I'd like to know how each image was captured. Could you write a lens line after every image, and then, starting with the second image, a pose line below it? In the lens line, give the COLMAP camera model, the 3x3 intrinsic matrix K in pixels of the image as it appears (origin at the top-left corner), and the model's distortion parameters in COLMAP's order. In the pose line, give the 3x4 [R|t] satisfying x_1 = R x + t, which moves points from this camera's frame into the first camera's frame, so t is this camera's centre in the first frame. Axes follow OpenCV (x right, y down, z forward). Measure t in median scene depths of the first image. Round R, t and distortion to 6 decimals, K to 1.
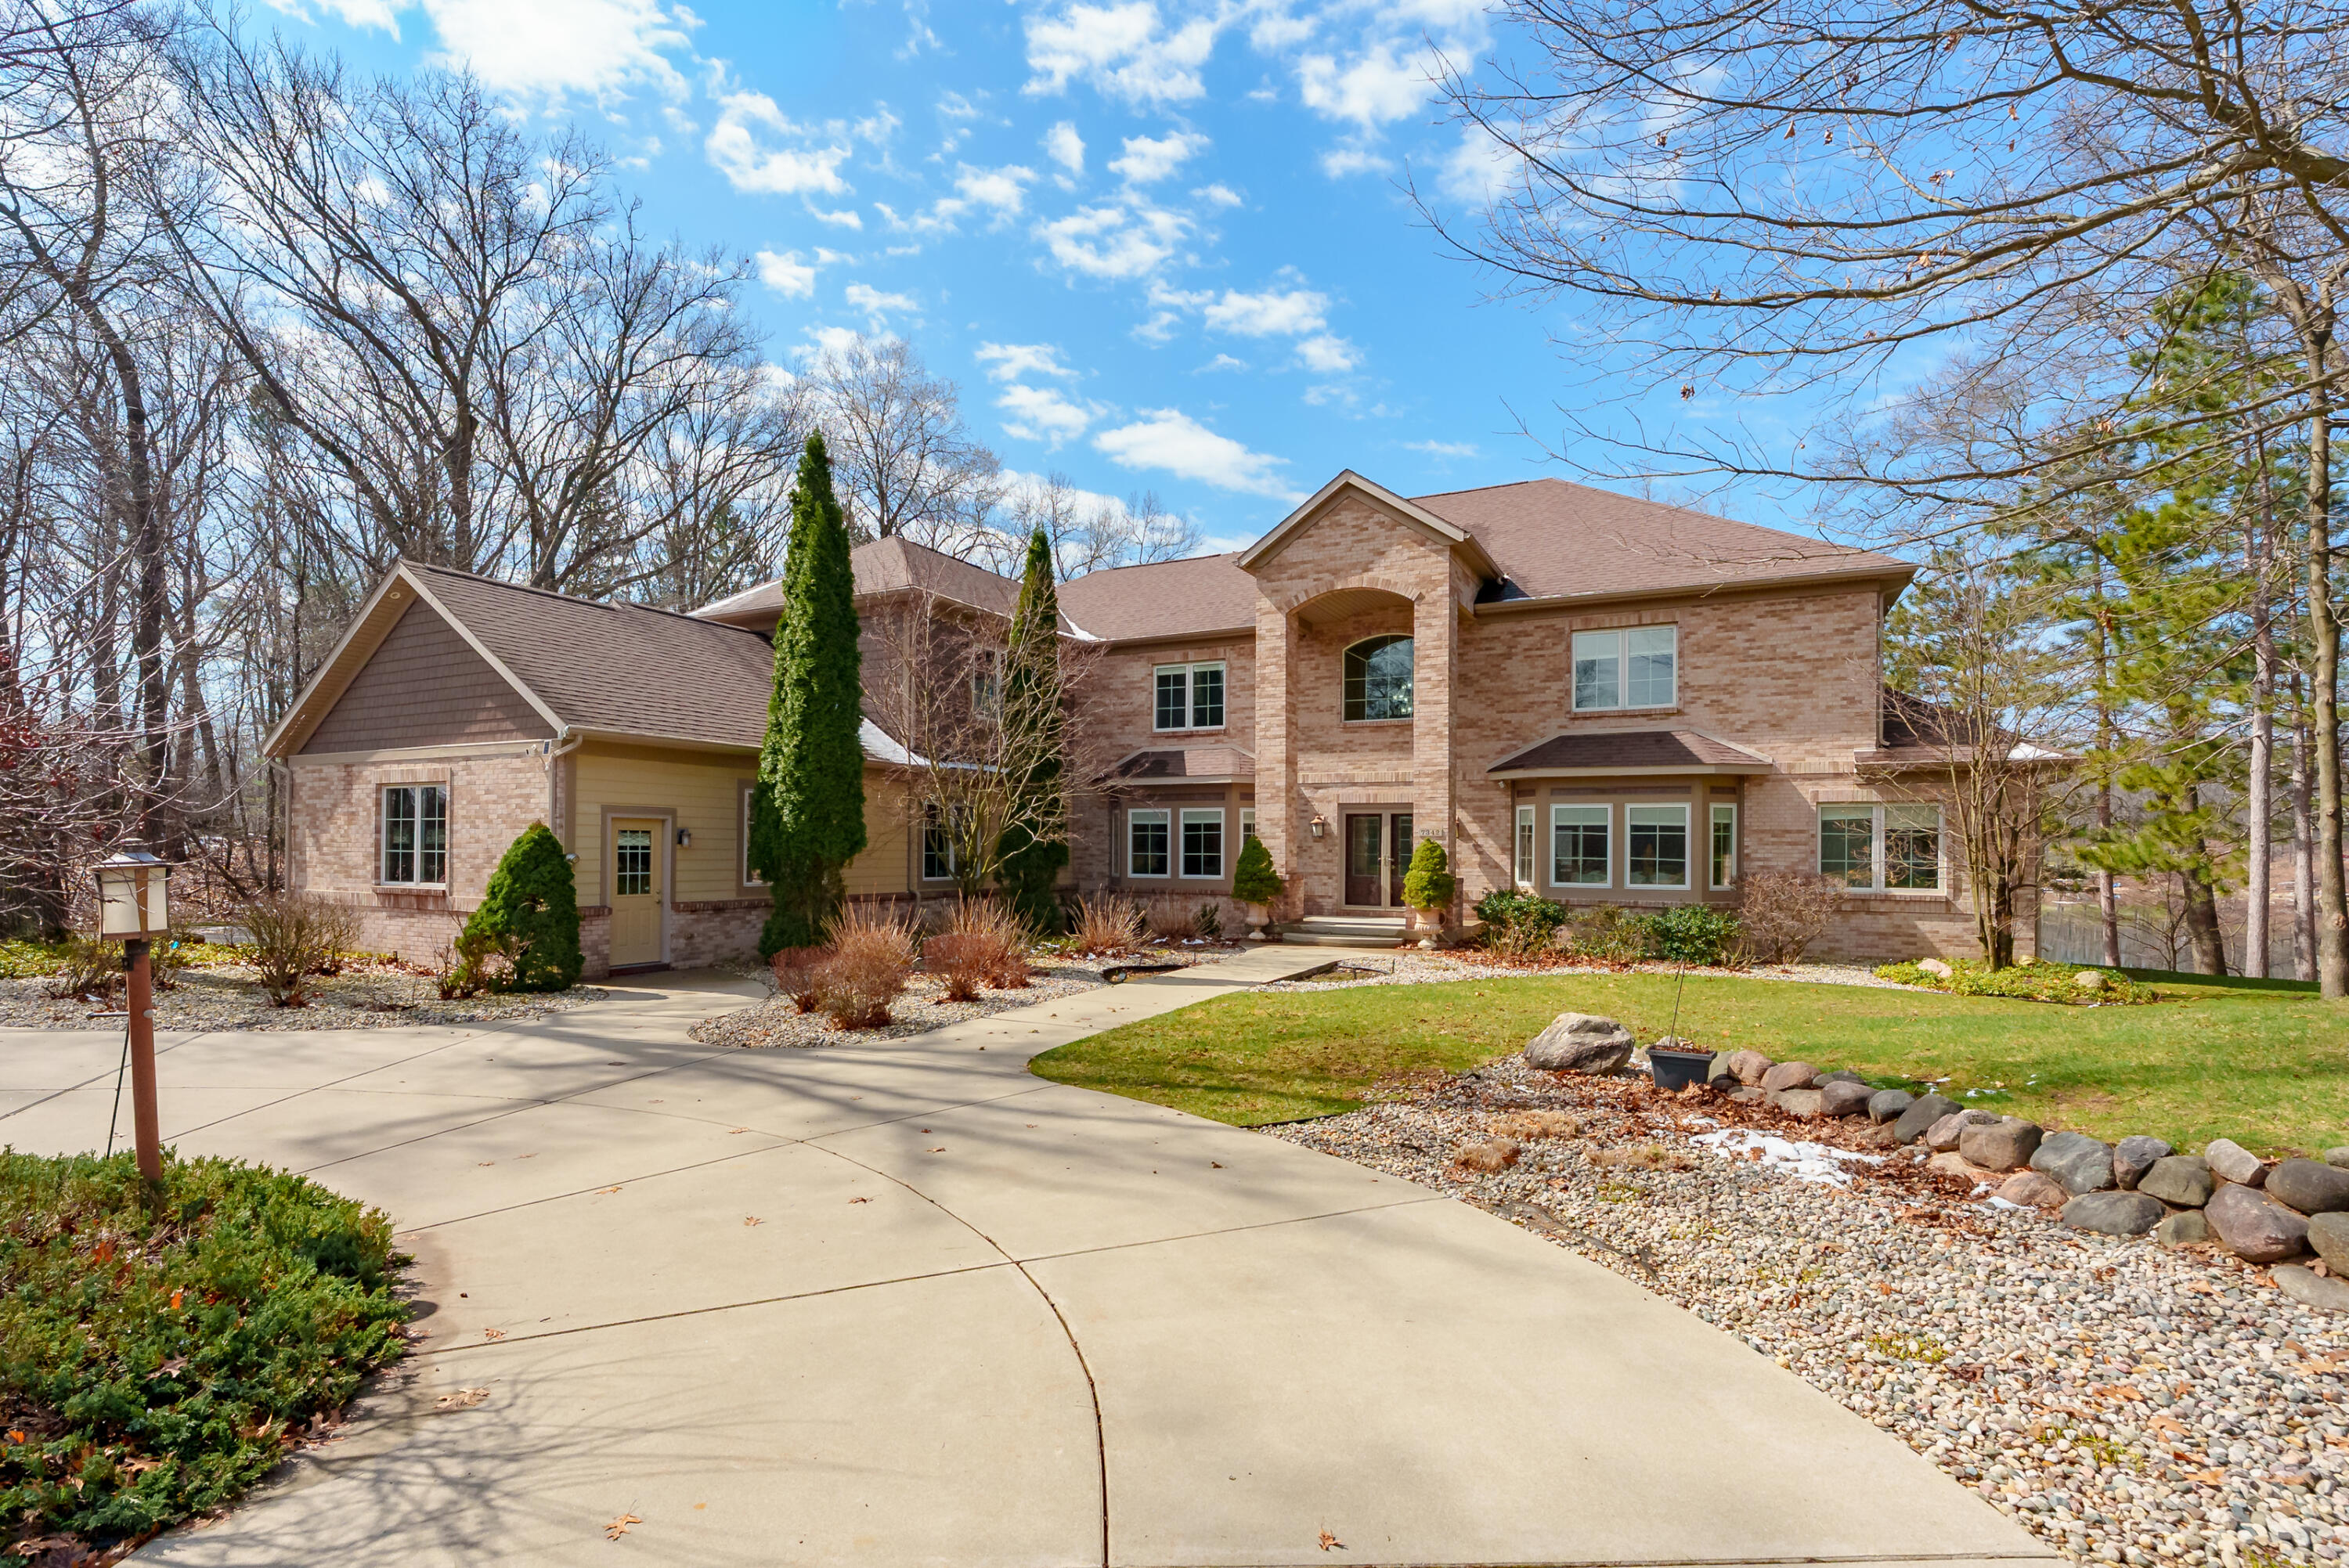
lens RADIAL K [[1080.6, 0, 1177.3], [0, 1080.6, 788.0], [0, 0, 1]] dist [-0.002046, -0.000041]
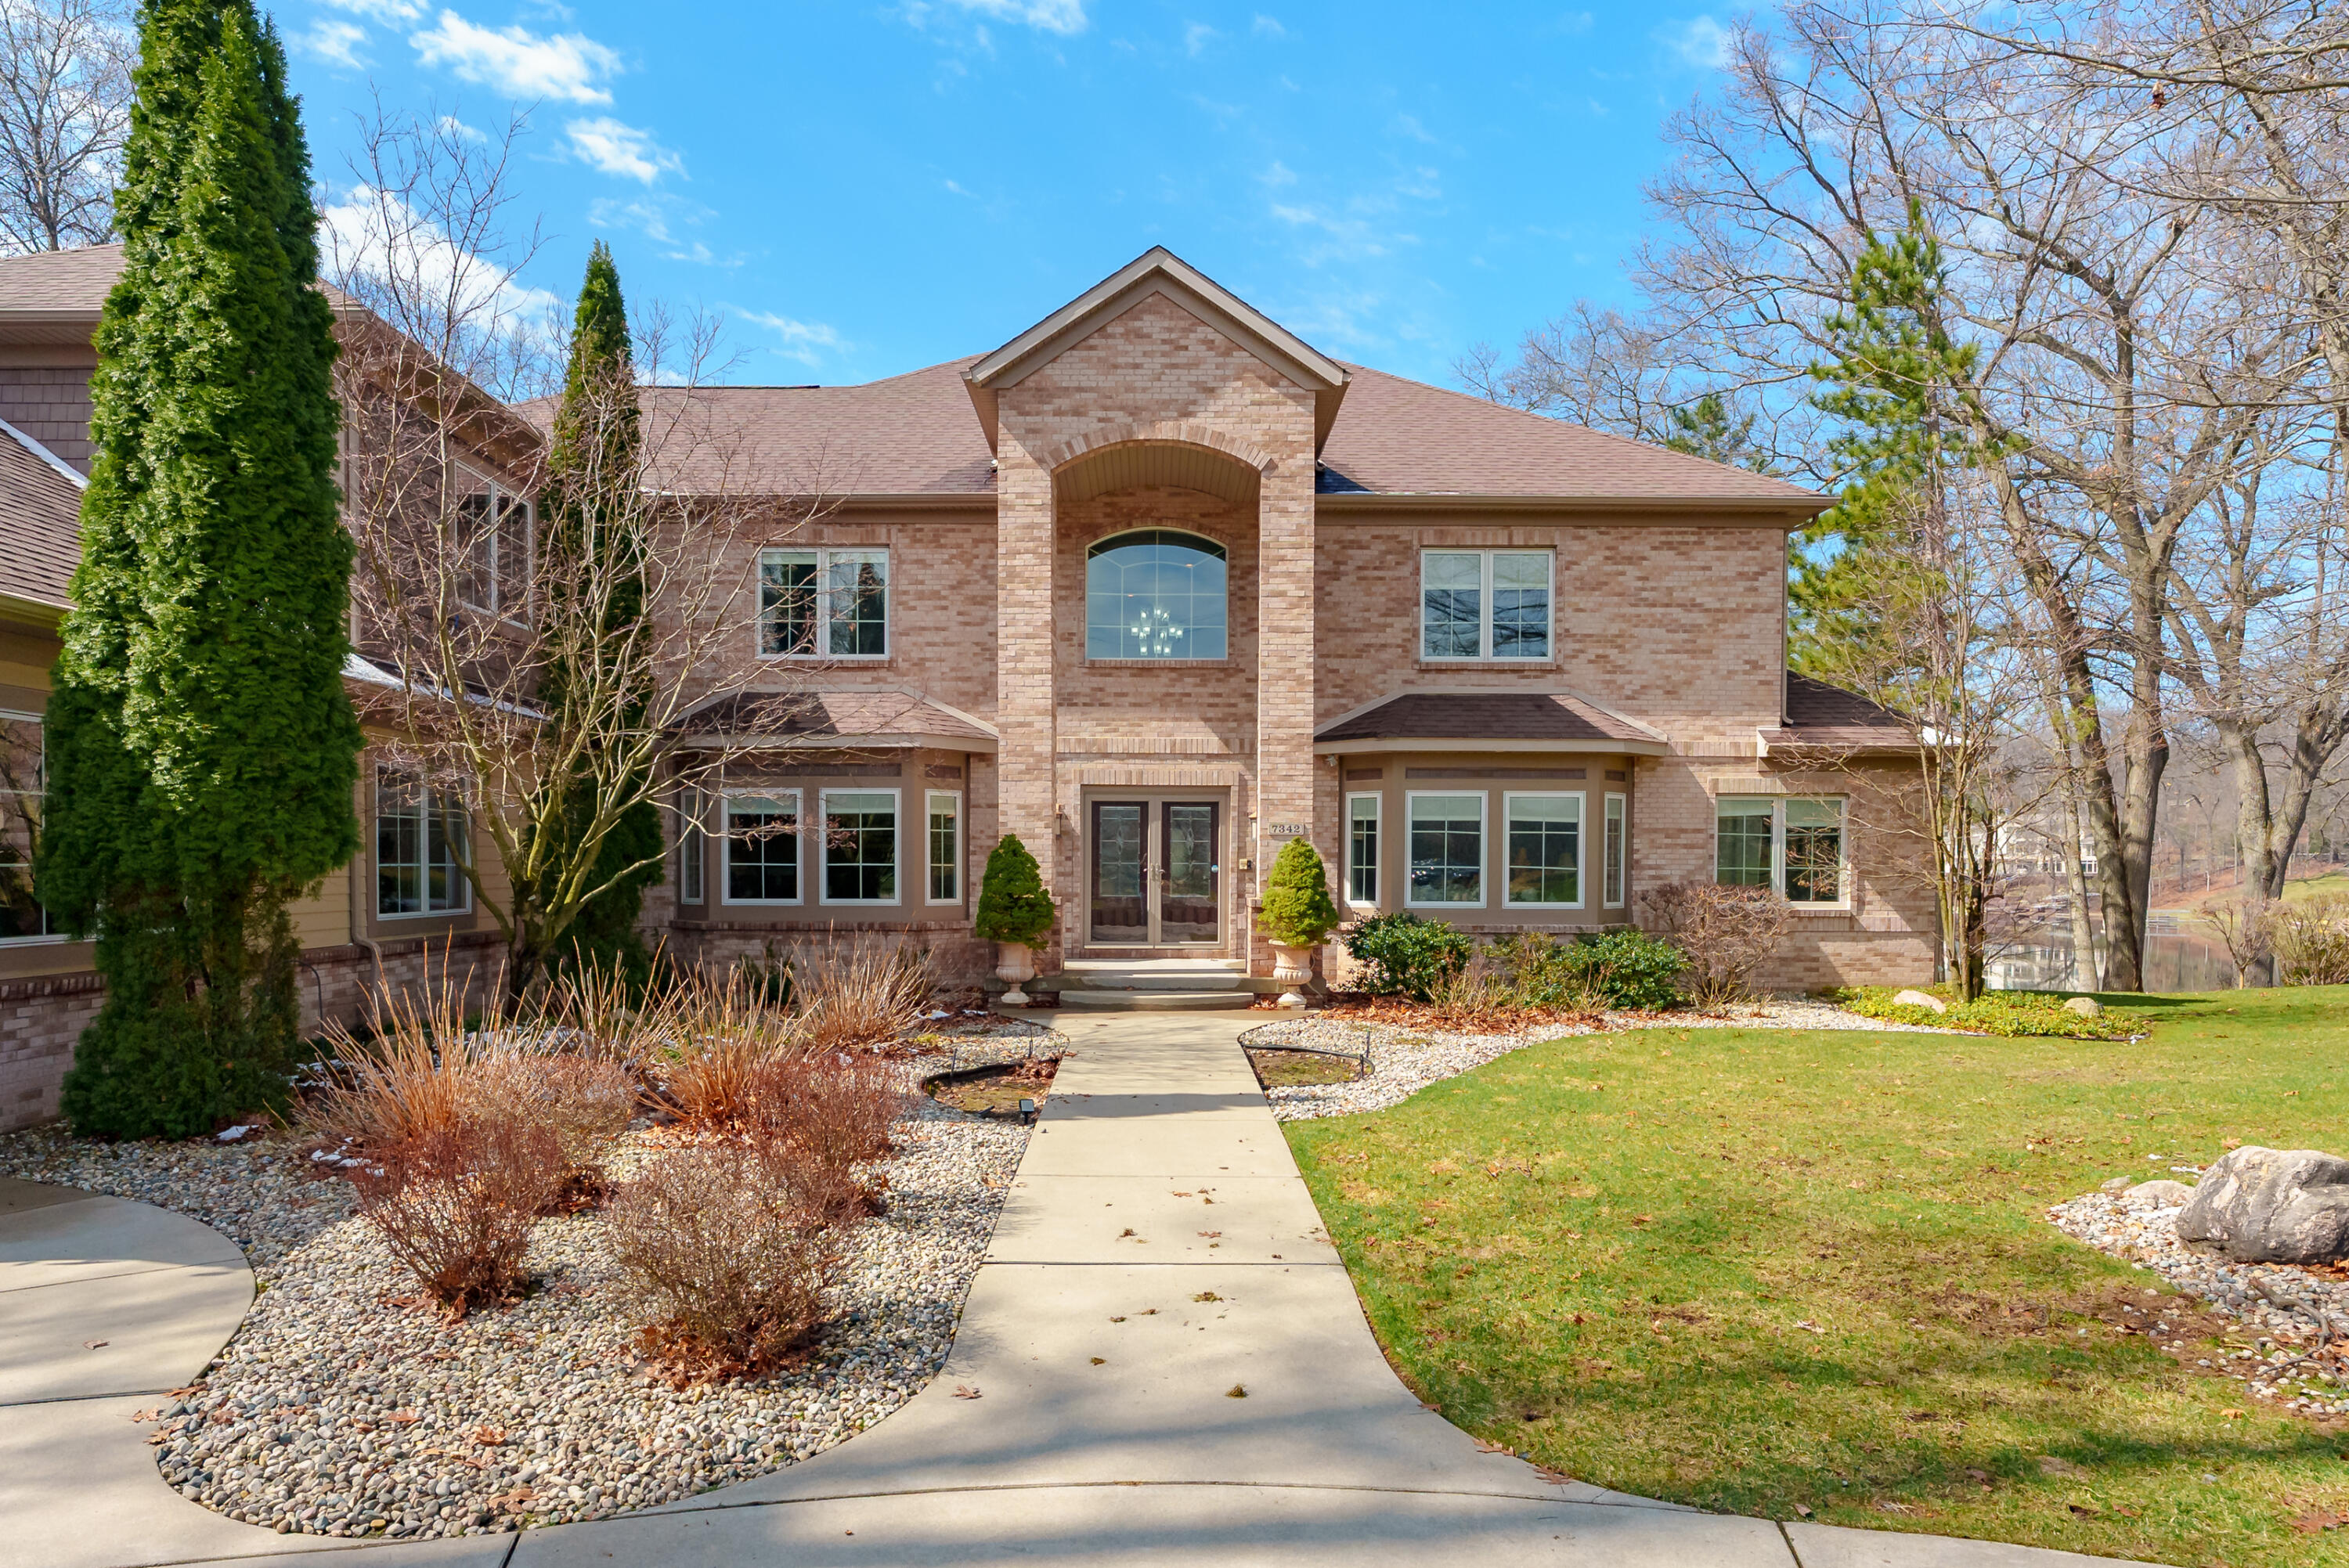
lens RADIAL K [[1344.0, 0, 1151.4], [0, 1344.0, 851.4], [0, 0, 1]] dist [-0.005051, -0.000617]
pose [[0.893661, -0.000910, 0.448742, -0.200085], [-0.021981, 0.998709, 0.045799, 0.018725], [-0.448205, -0.050793, 0.892487, 0.302033]]
